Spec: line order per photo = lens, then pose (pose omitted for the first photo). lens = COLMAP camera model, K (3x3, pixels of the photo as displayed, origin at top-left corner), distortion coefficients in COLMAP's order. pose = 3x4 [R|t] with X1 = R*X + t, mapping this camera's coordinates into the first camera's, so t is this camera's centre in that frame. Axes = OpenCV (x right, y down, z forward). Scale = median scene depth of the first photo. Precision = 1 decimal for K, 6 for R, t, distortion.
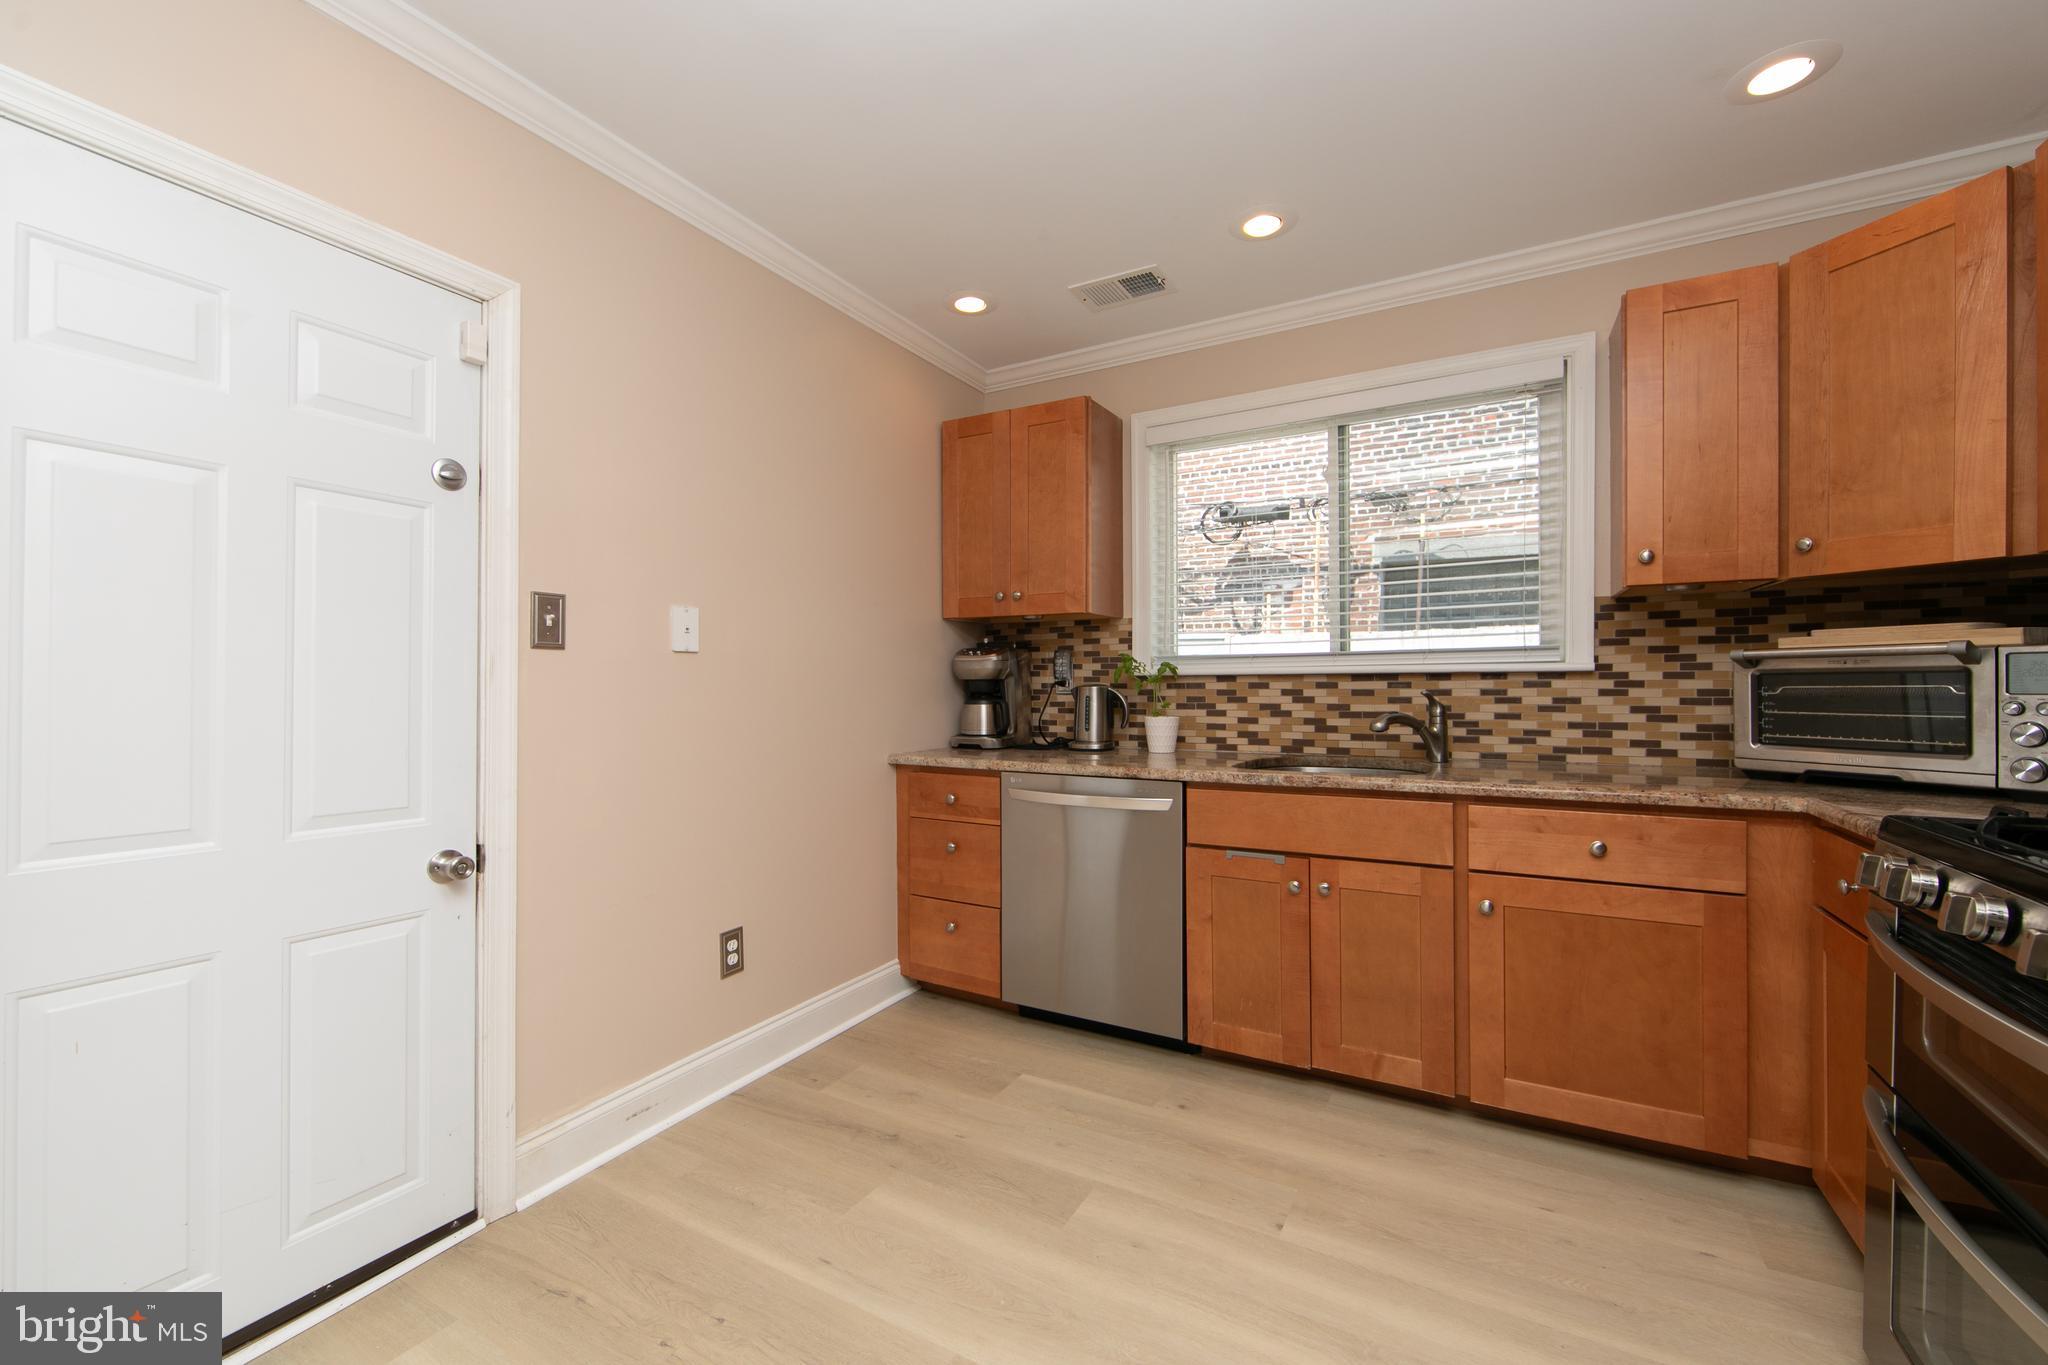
lens RADIAL K [[845.1, 0, 982.4], [0, 845.1, 683.1], [0, 0, 1]] dist [-0.000461, -0.000146]
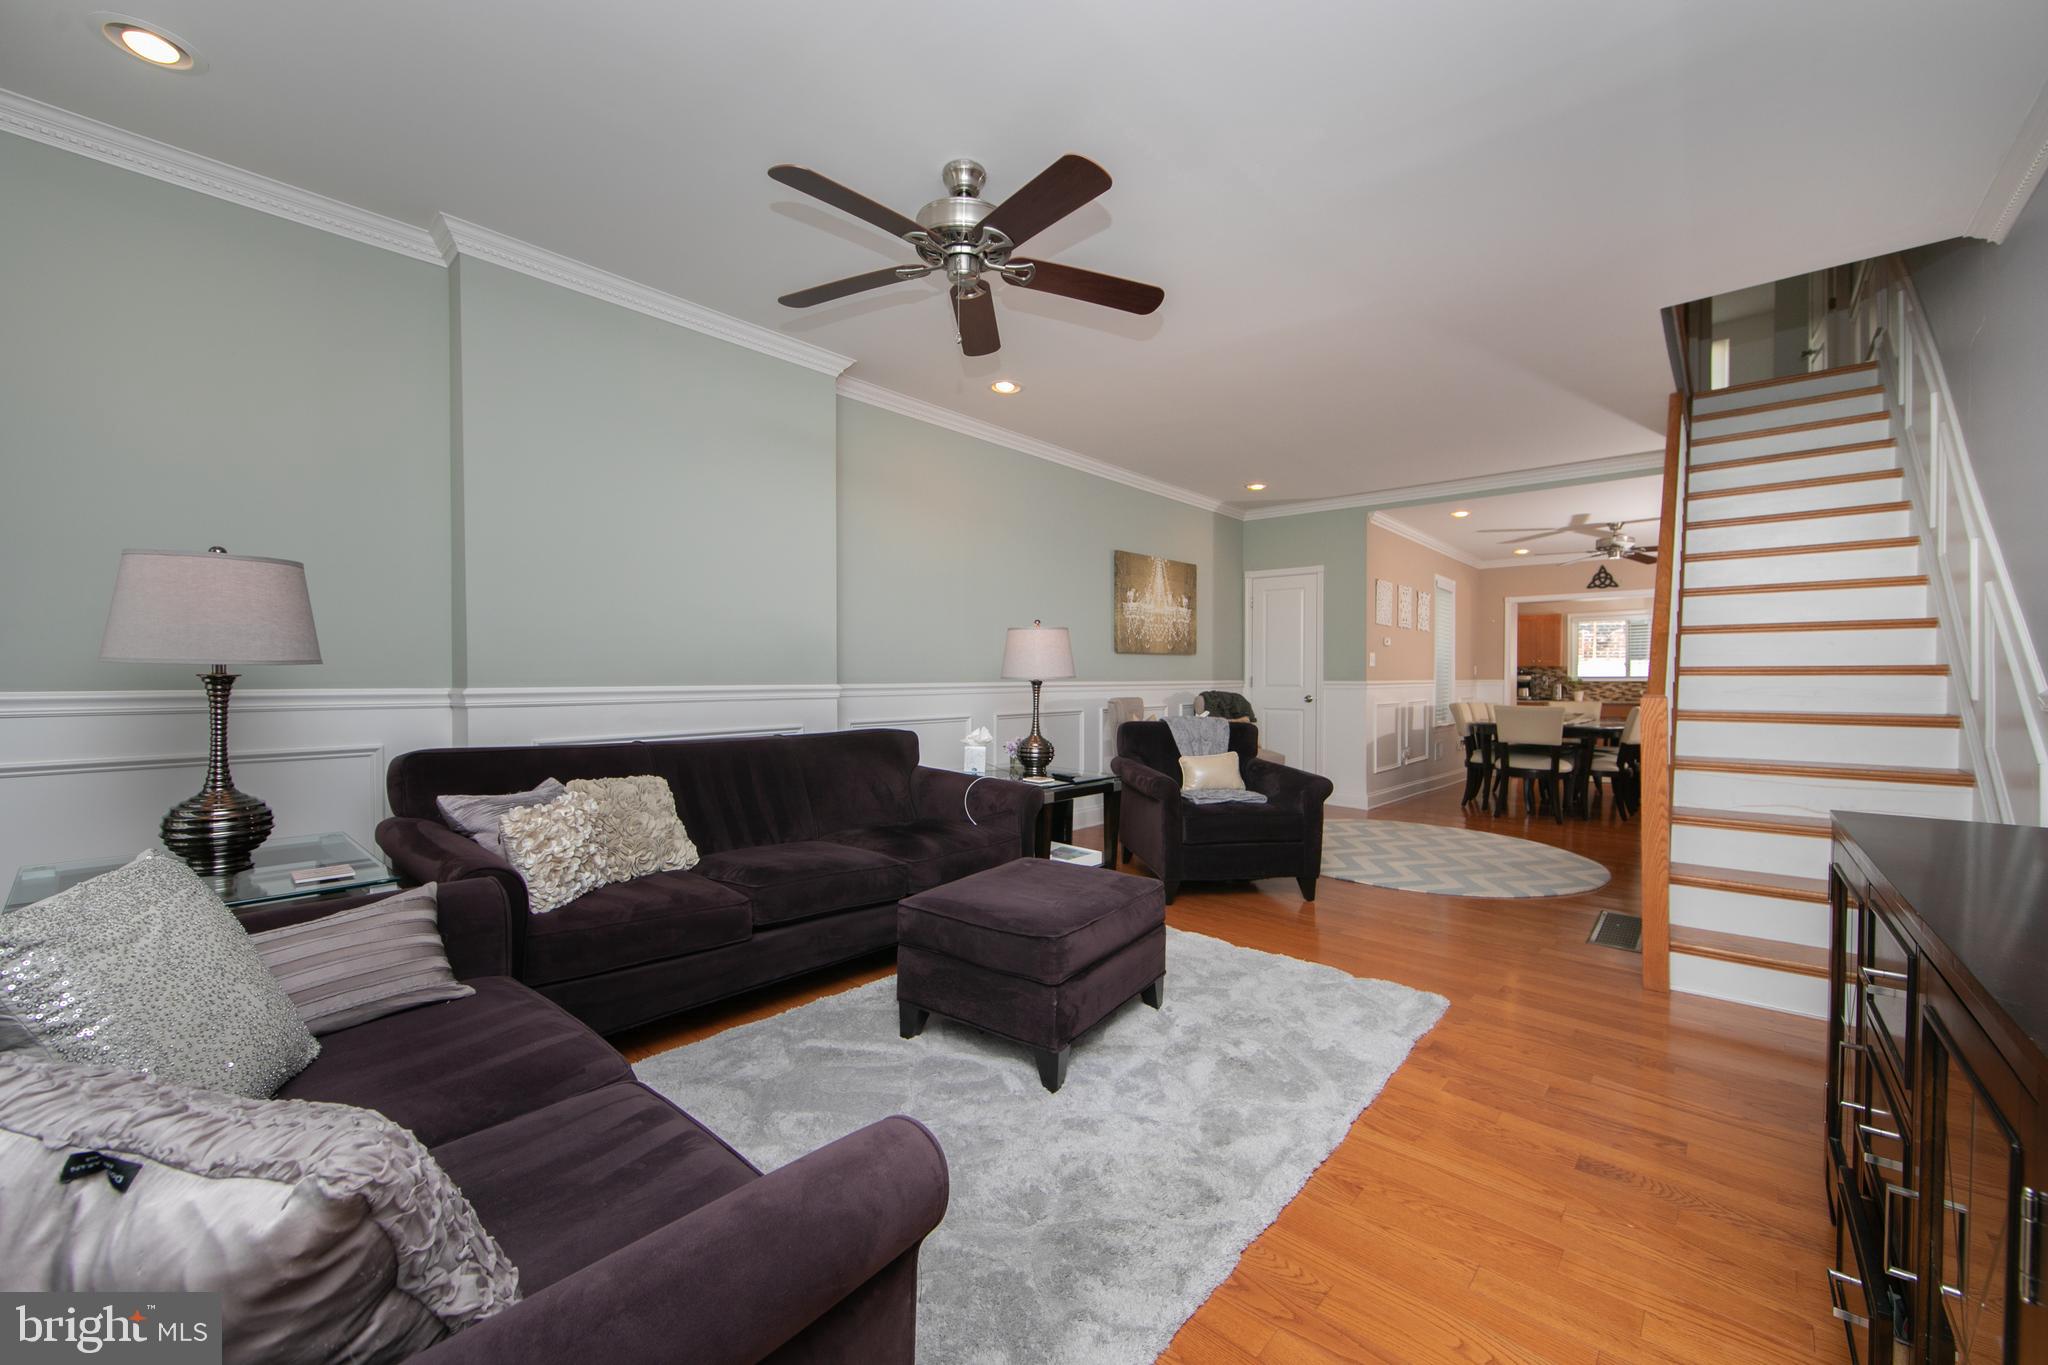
lens RADIAL K [[814.0, 0, 1024.0], [0, 814.0, 682.5], [0, 0, 1]] dist [-0.000718, -0.000050]
pose [[0.981546, 0.004715, -0.191169, -1.713783], [-0.003787, 0.999979, 0.005219, -0.015195], [0.191190, -0.004398, 0.981543, -3.464004]]
